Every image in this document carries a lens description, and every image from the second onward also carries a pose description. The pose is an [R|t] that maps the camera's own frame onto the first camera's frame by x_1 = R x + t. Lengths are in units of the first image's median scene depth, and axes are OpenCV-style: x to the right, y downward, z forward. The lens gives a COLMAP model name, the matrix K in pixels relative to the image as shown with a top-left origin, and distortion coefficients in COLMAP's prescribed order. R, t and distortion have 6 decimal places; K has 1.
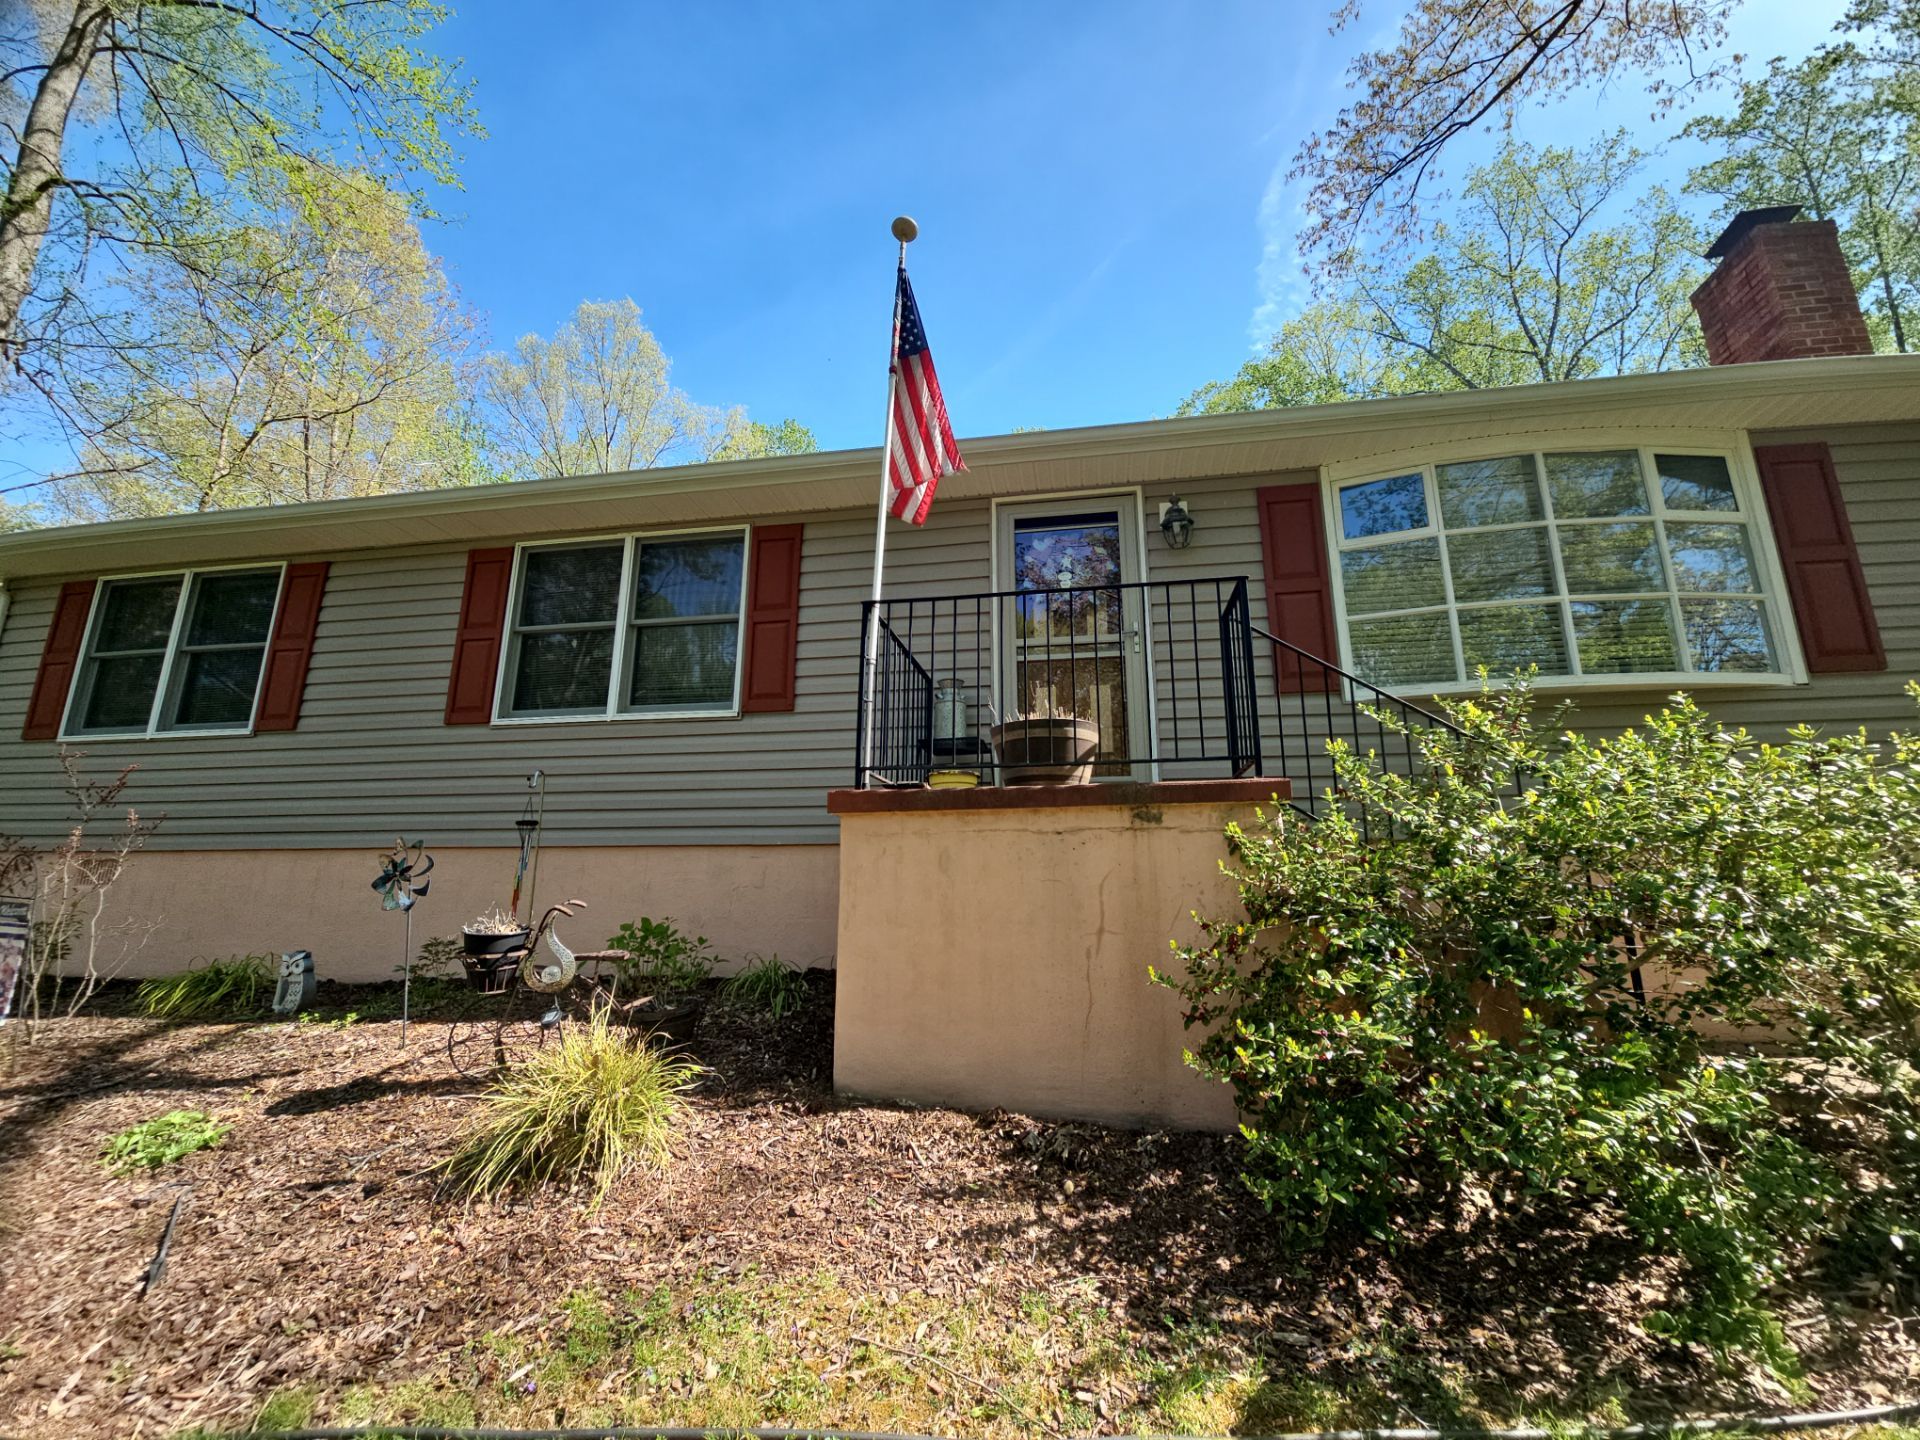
lens RADIAL K [[861.4, 0, 930.3], [0, 861.4, 718.2], [0, 0, 1]] dist [-0.003438, -0.000522]
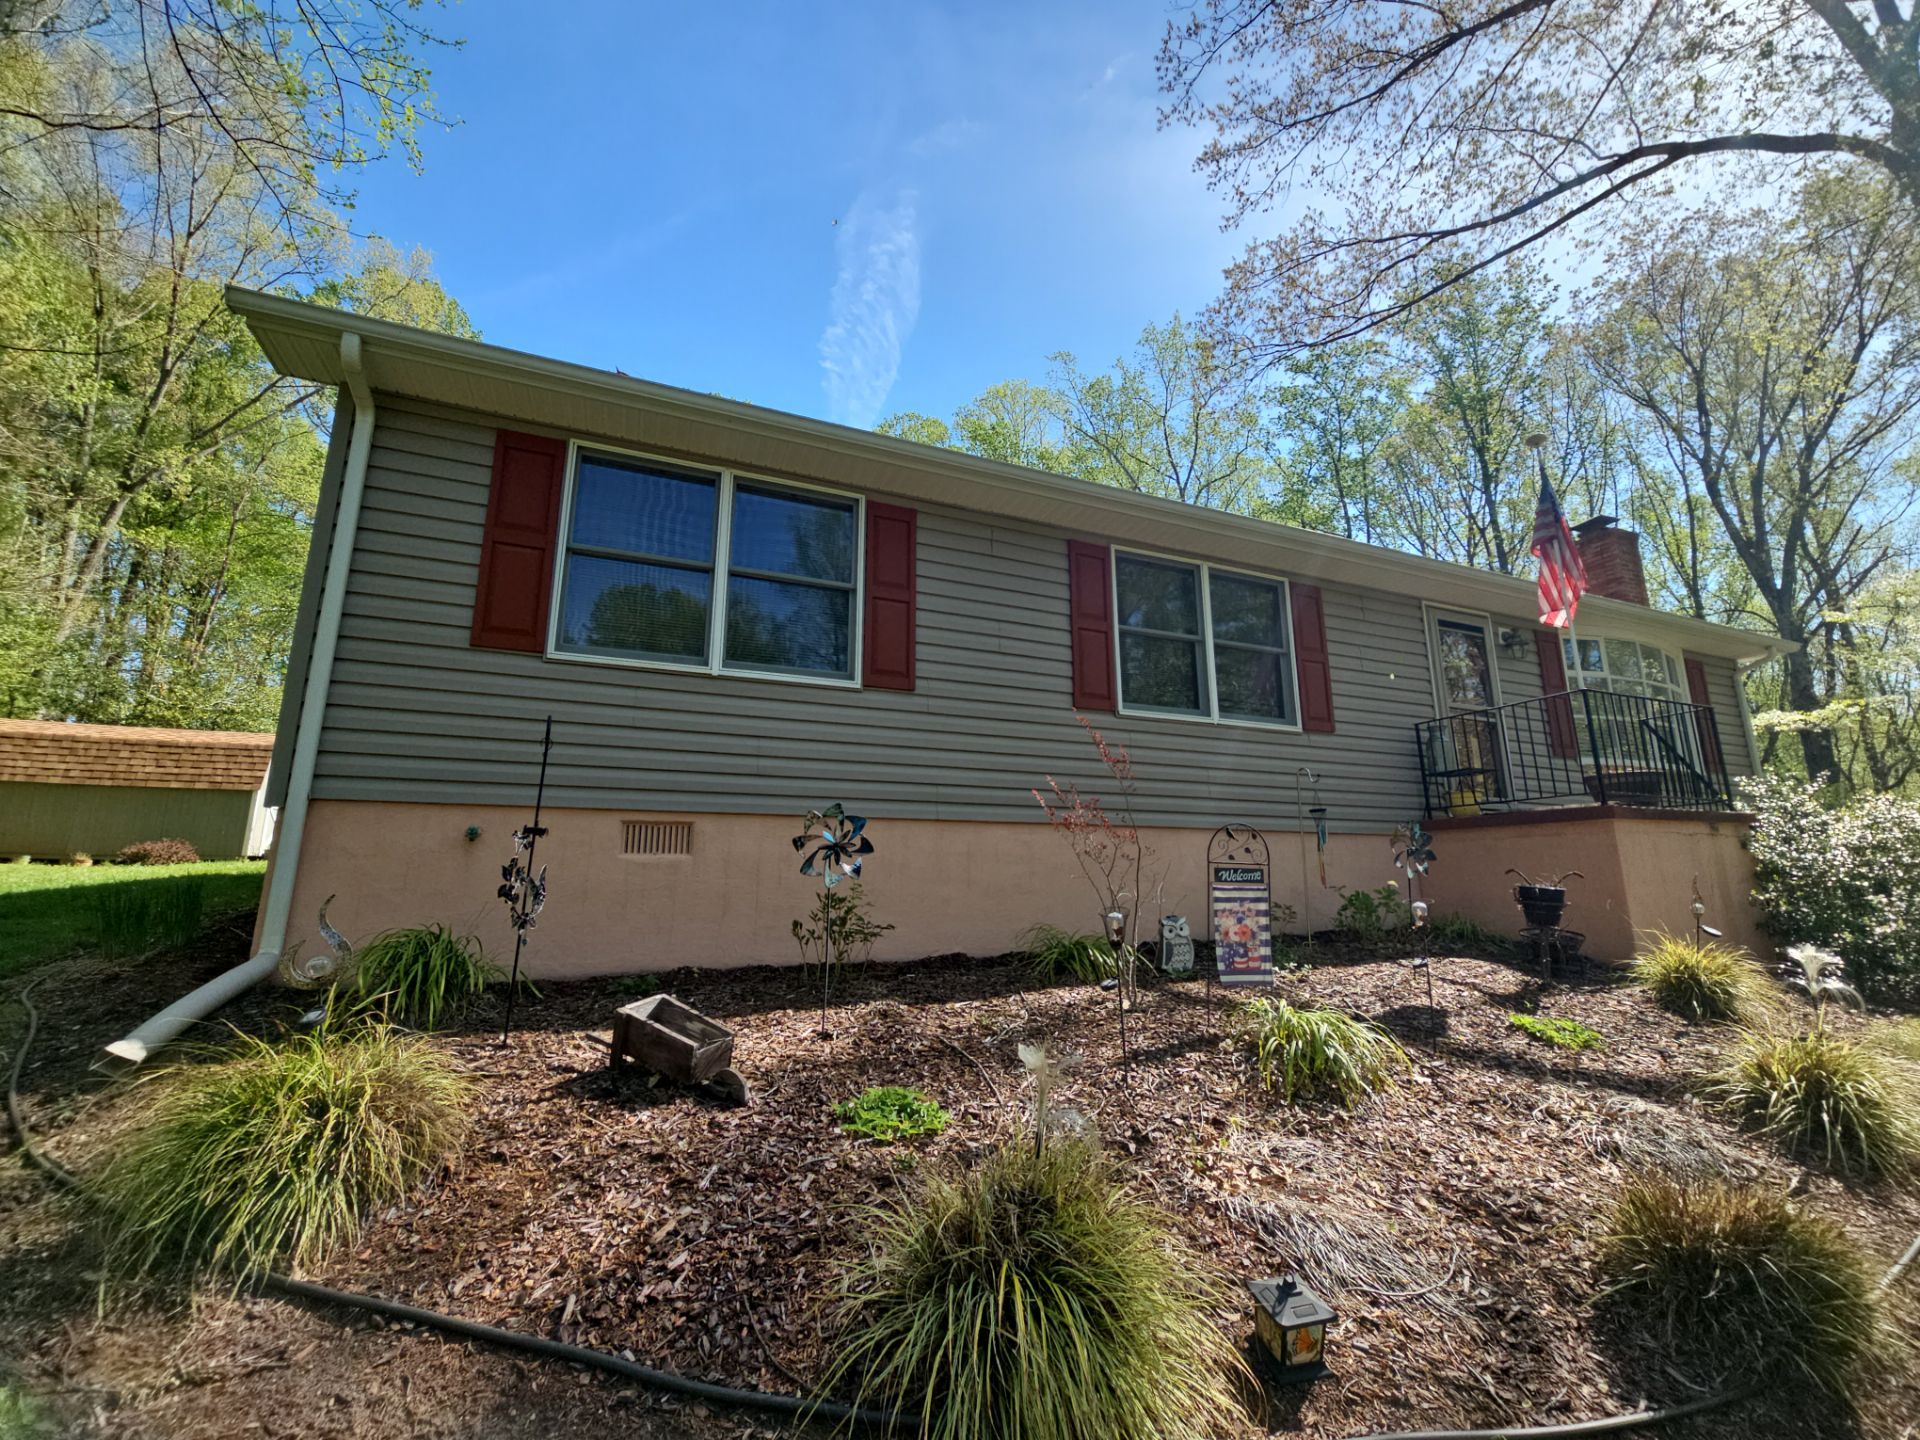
lens RADIAL K [[848.6, 0, 961.5], [0, 848.6, 702.5], [0, 0, 1]] dist [0.002135, 0.000050]
pose [[0.819189, 0.116403, 0.561587, -1.126224], [-0.123370, 0.992029, -0.025664, 0.039989], [-0.560098, -0.048259, 0.827020, 0.203681]]
